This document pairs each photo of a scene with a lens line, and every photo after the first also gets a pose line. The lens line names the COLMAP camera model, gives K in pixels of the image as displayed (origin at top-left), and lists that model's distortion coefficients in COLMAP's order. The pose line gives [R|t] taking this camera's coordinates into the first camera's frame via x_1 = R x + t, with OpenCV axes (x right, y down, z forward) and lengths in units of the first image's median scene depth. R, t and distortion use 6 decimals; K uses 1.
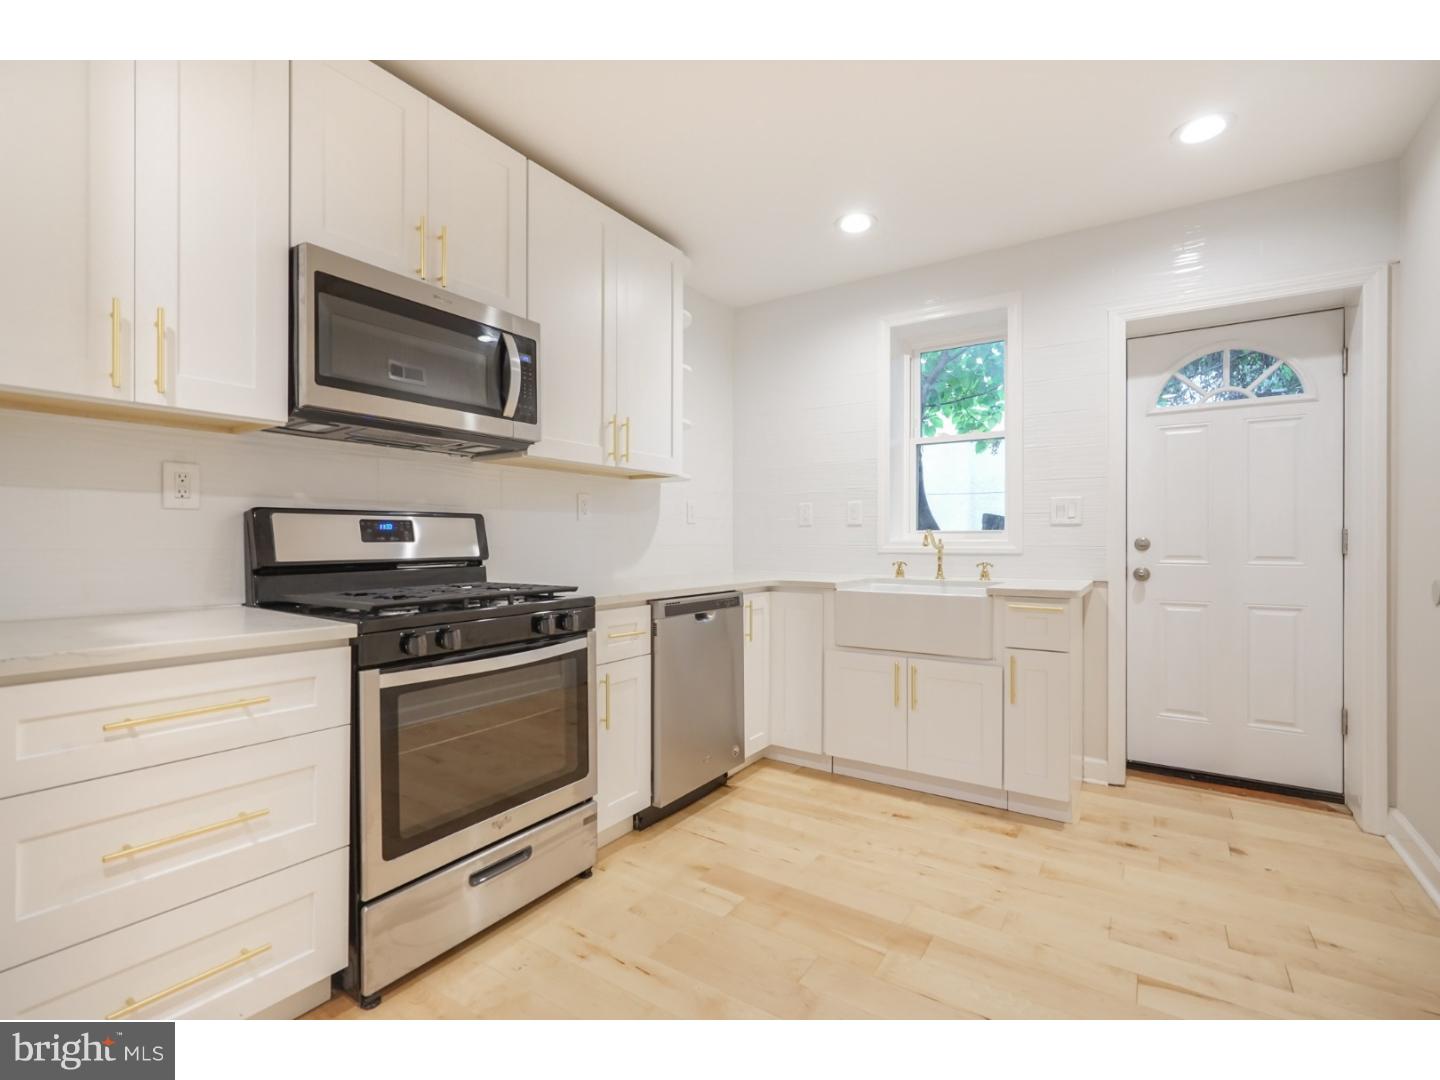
lens RADIAL K [[649.6, 0, 720.0], [0, 649.6, 540.0], [0, 0, 1]] dist [0.001579, 0.000146]
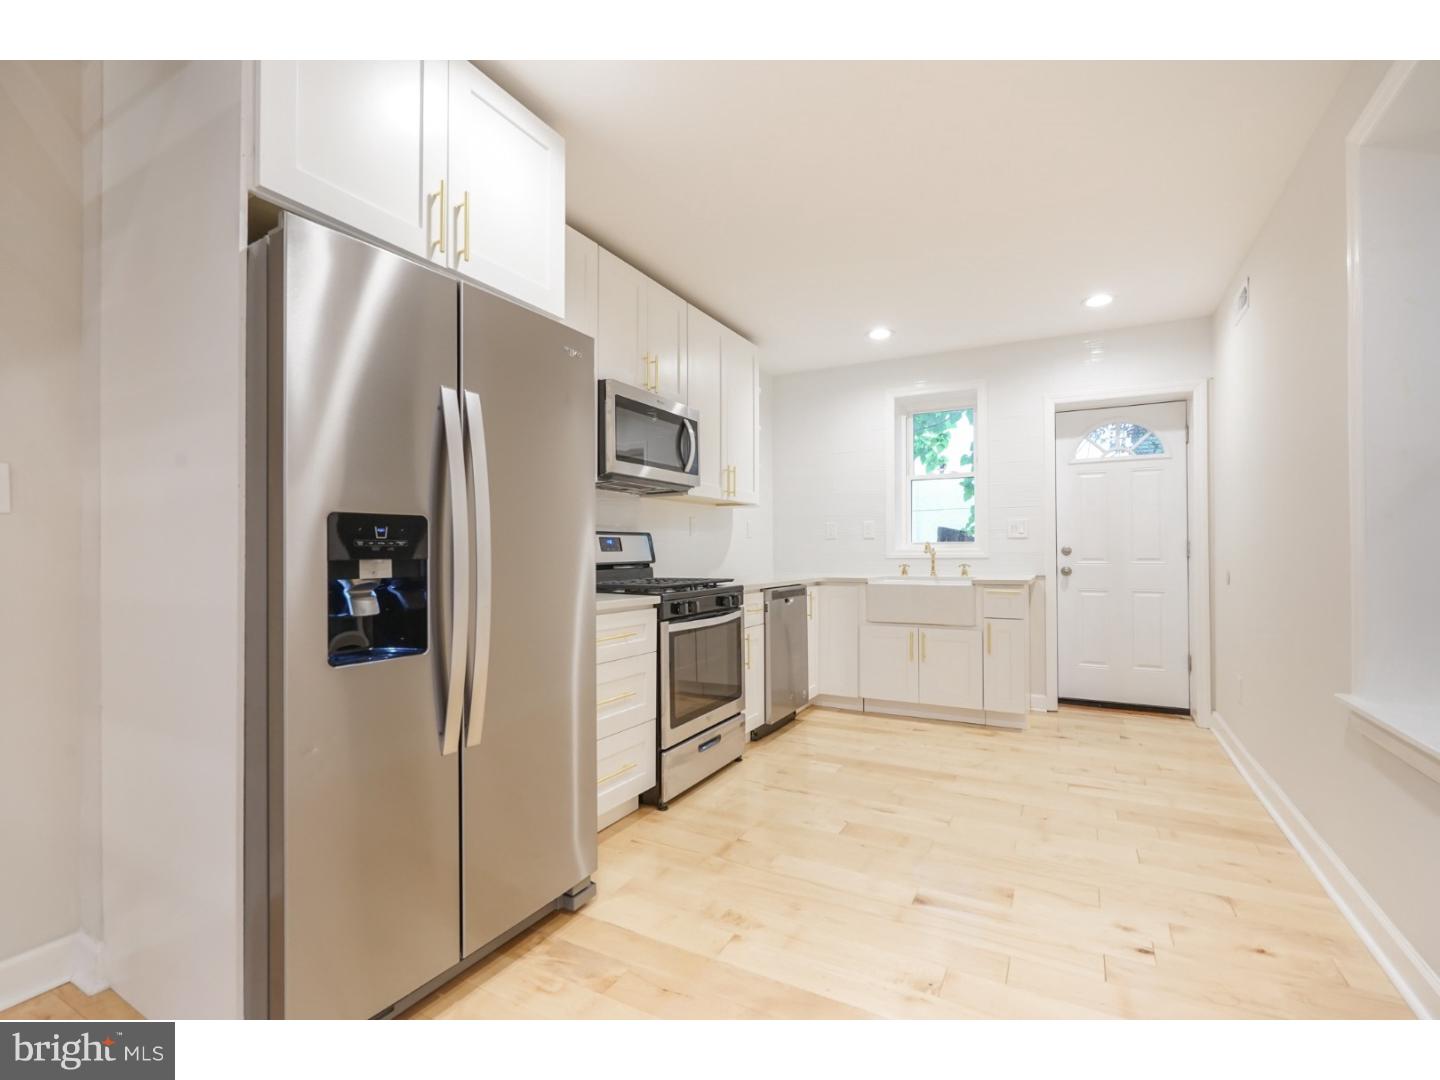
lens RADIAL K [[656.3, 0, 717.9], [0, 656.3, 545.8], [0, 0, 1]] dist [0.000603, 0.001427]
pose [[0.995654, -0.004897, 0.093004, -0.342439], [0.005648, 0.999954, -0.007808, 0.002826], [-0.092961, 0.008300, 0.995635, -0.507468]]
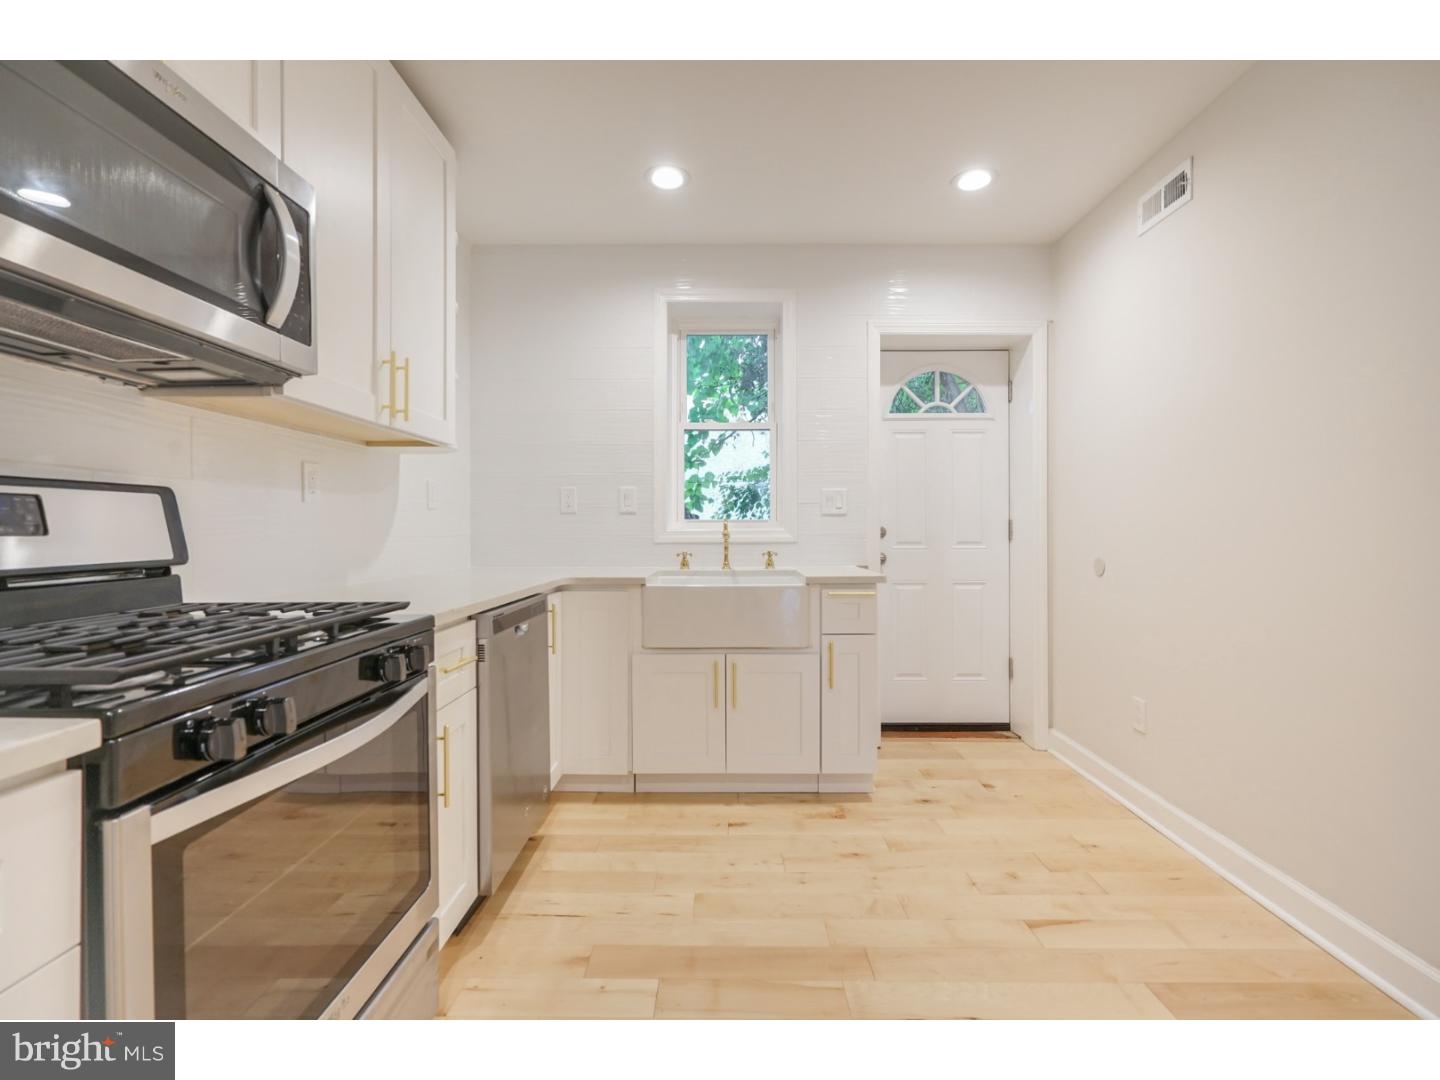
lens RADIAL K [[657.1, 0, 713.9], [0, 657.1, 530.6], [0, 0, 1]] dist [-0.001150, -0.000002]
pose [[0.840380, -0.004183, 0.541981, -0.268954], [0.003221, 0.999991, 0.002723, -0.000814], [-0.541988, -0.000543, 0.840386, 0.230003]]
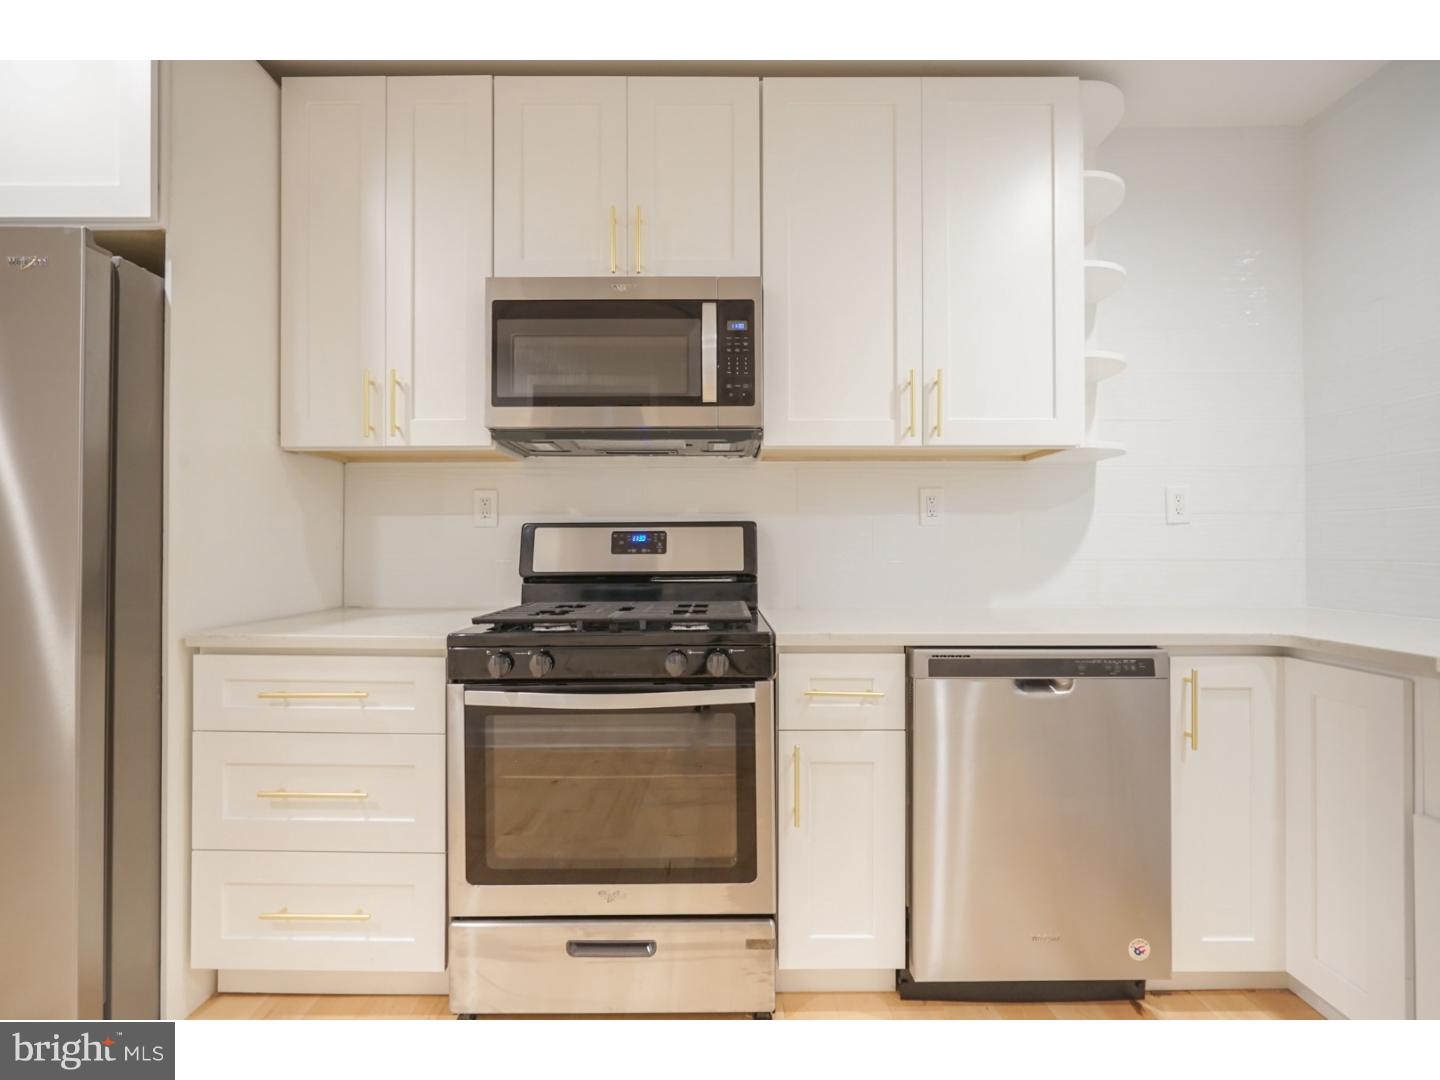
lens RADIAL K [[639.9, 0, 720.1], [0, 639.9, 546.6], [0, 0, 1]] dist [-0.003332, -0.000070]
pose [[0.558991, -0.004461, -0.829162, 0.300790], [0.001645, 0.999990, -0.004272, -0.003236], [0.829172, 0.001024, 0.558992, 0.478273]]
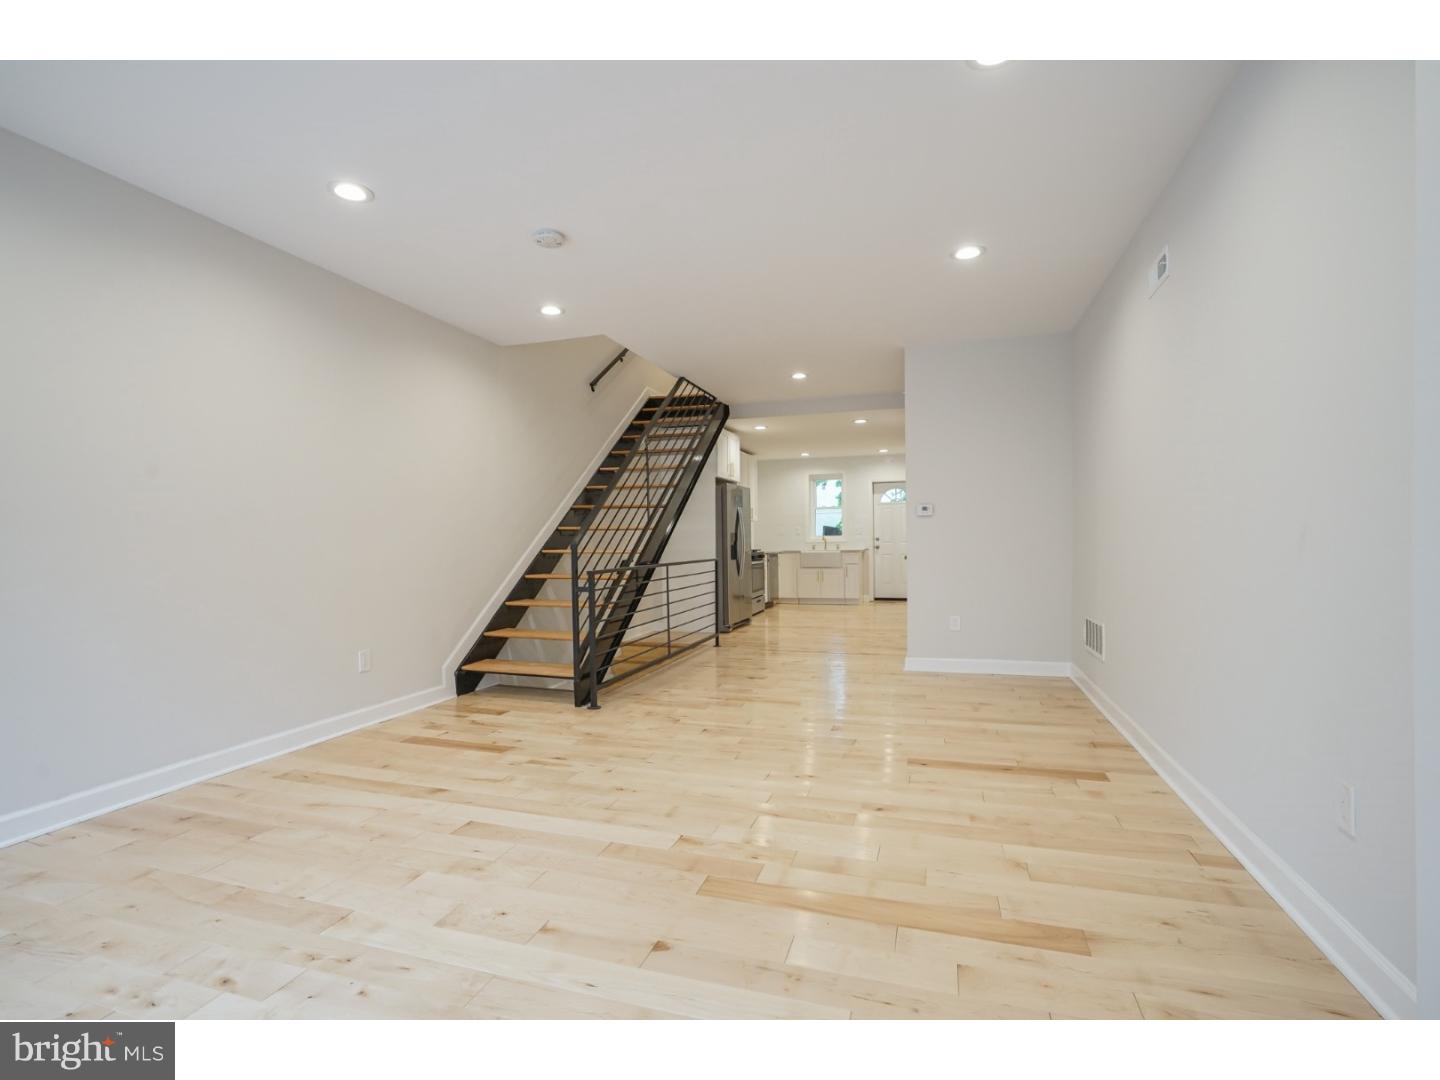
lens RADIAL K [[704.8, 0, 720.0], [0, 704.8, 540.0], [0, 0, 1]] dist [0.178330, 0.000056]
pose [[0.958976, -0.011697, 0.283245, -1.637625], [0.011955, 0.999928, 0.000816, -0.001623], [-0.283234, 0.002604, 0.959047, -3.175623]]
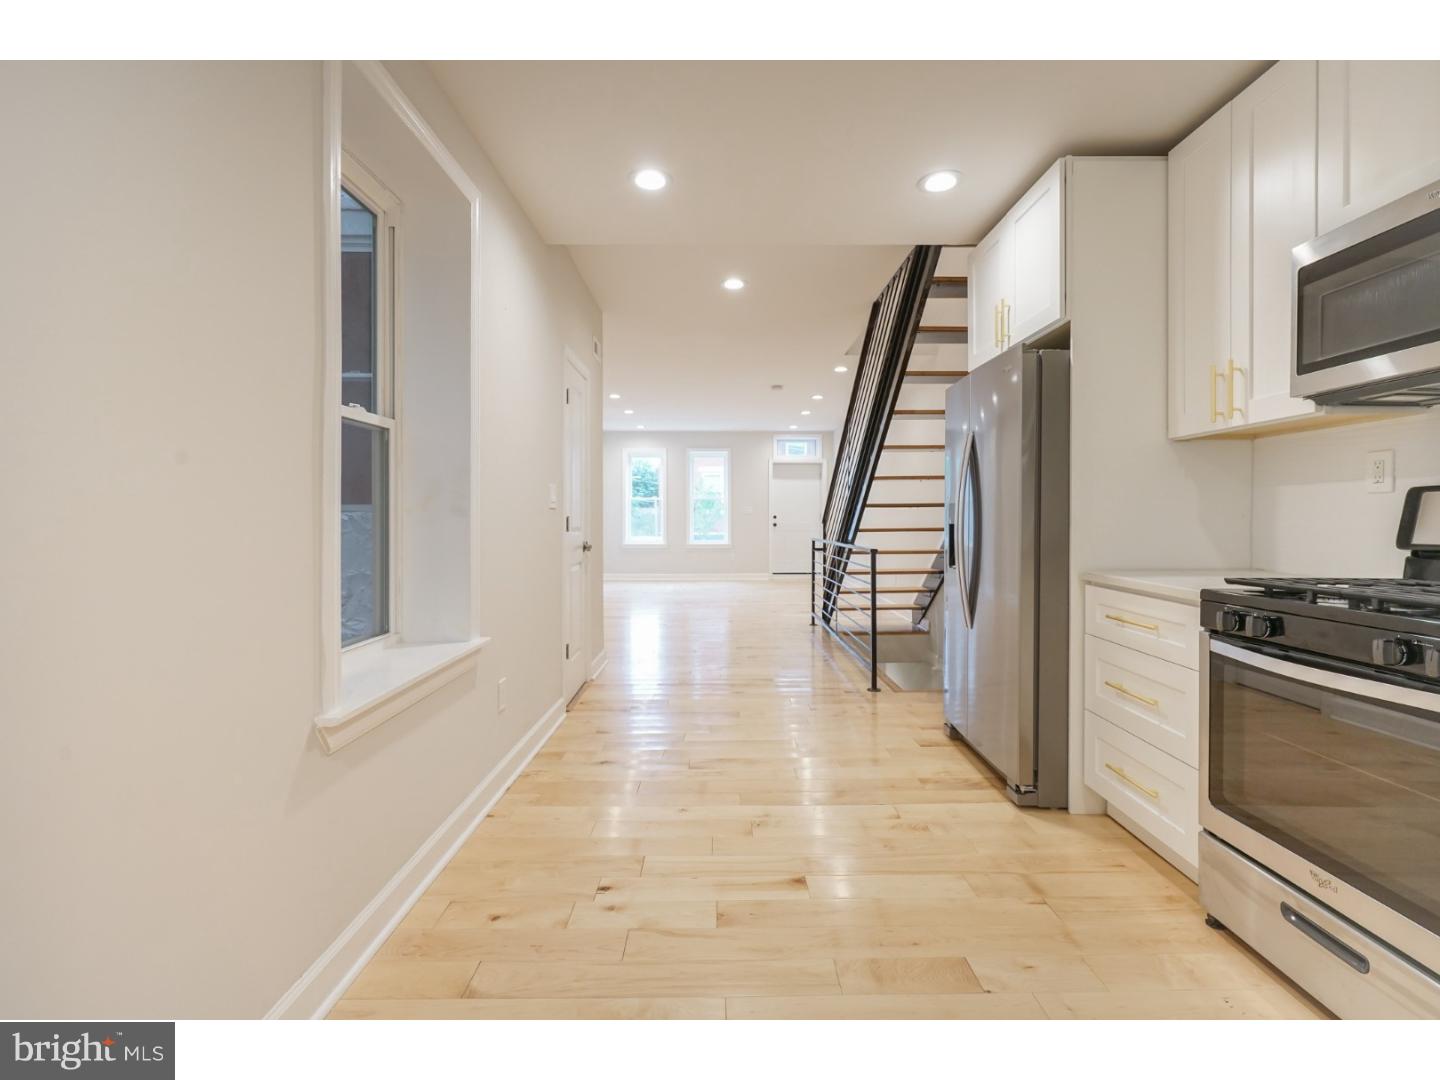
lens RADIAL K [[651.5, 0, 720.0], [0, 651.5, 540.0], [0, 0, 1]] dist [-0.003053, -0.000451]
pose [[-0.828539, 0.019610, -0.559588, 0.508342], [0.000850, 0.999429, 0.033766, -0.003528], [0.559931, 0.027501, -0.828083, 0.895200]]
